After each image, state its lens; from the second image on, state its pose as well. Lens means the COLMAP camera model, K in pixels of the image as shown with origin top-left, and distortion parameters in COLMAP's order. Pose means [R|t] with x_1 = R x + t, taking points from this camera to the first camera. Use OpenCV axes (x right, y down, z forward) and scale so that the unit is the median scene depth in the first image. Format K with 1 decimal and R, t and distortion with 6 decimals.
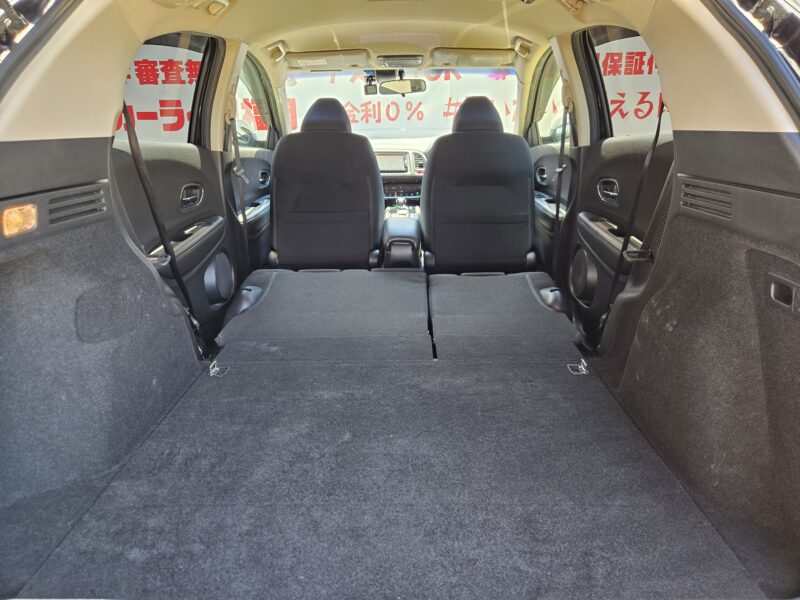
lens RADIAL K [[544.0, 0, 400.0], [0, 544.0, 300.0], [0, 0, 1]] dist [0.051030, -0.000188]
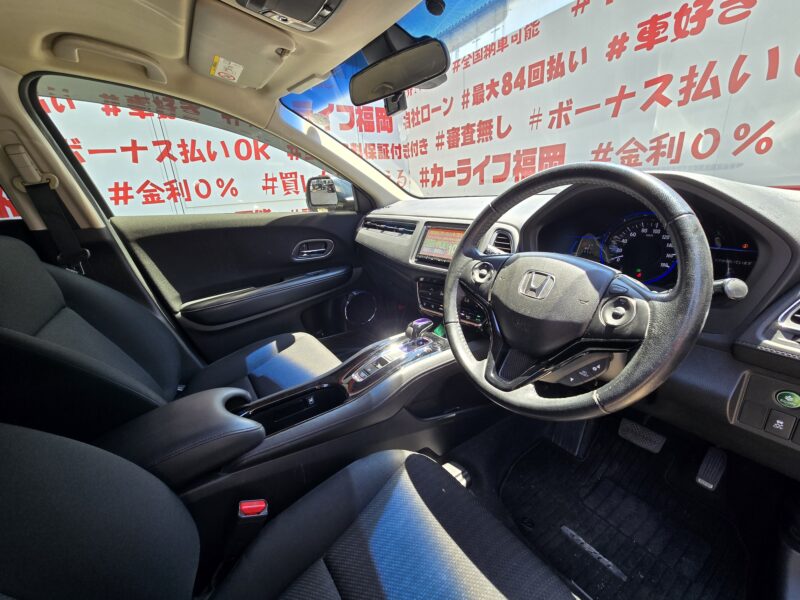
lens RADIAL K [[329.1, 0, 400.0], [0, 329.1, 300.0], [0, 0, 1]] dist [-0.001473, -0.000305]
pose [[0.571577, 0.245527, -0.782954, 0.134633], [-0.205617, 0.966597, 0.153011, -0.154246], [0.794369, 0.073531, 0.602969, 0.501819]]
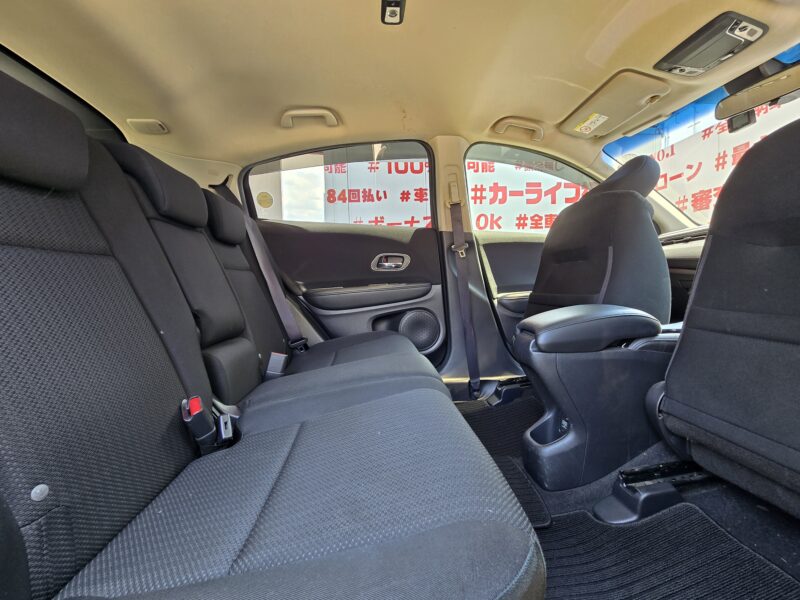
lens RADIAL K [[329.1, 0, 400.0], [0, 329.1, 300.0], [0, 0, 1]] dist [-0.001473, -0.000305]
pose [[0.102775, 0.061365, -0.992810, 0.171545], [-0.286707, 0.957564, 0.029506, -0.054968], [0.952490, 0.281613, 0.116007, 0.388731]]
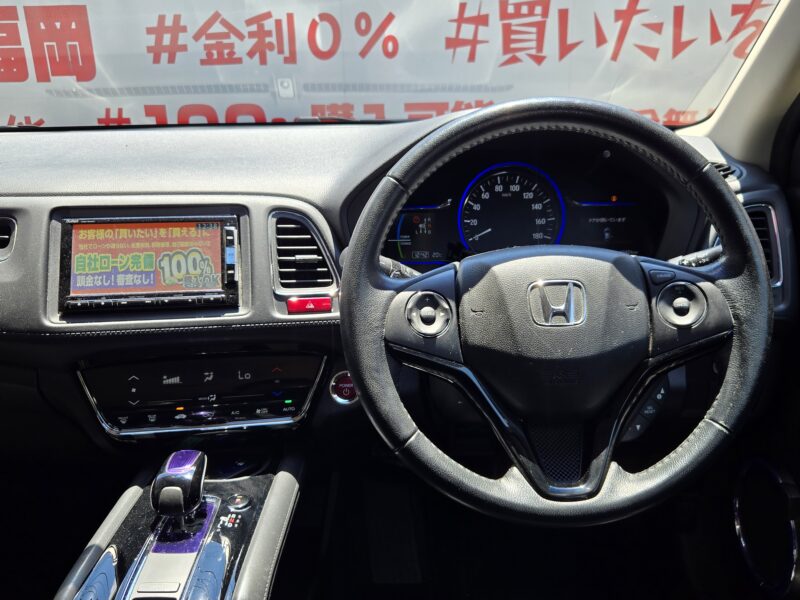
lens RADIAL K [[718.1, 0, 411.5], [0, 718.1, 299.5], [0, 0, 1]] dist [0.015600, 0.007909]
pose [[0.999971, -0.002776, 0.007059, 0.049923], [0.002730, 0.999975, 0.006594, -0.153225], [-0.007077, -0.006574, 0.999953, 0.465964]]
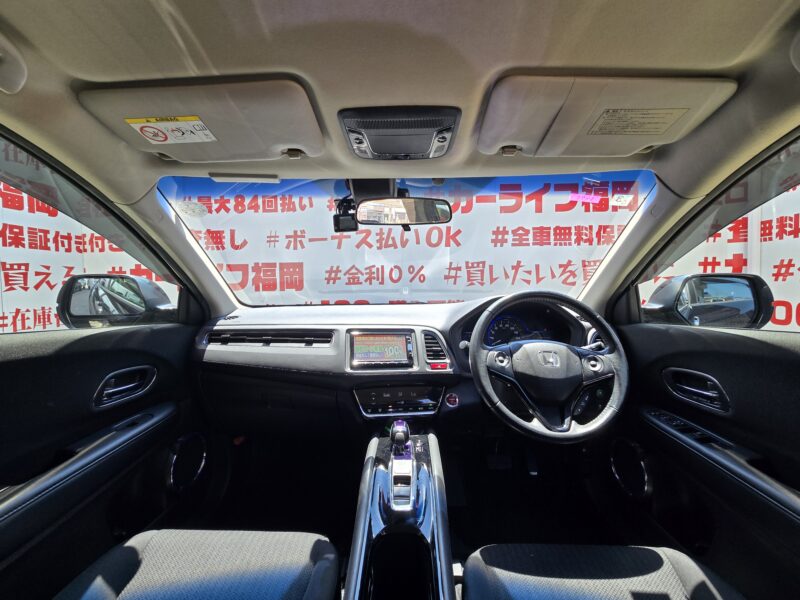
lens RADIAL K [[327.4, 0, 400.0], [0, 327.4, 300.0], [0, 0, 1]] dist [0.013156, -0.000027]
pose [[0.999897, 0.009459, -0.010749, 0.002432], [-0.011994, 0.963336, -0.268031, -0.134883], [0.007820, 0.268133, 0.963350, 0.425743]]
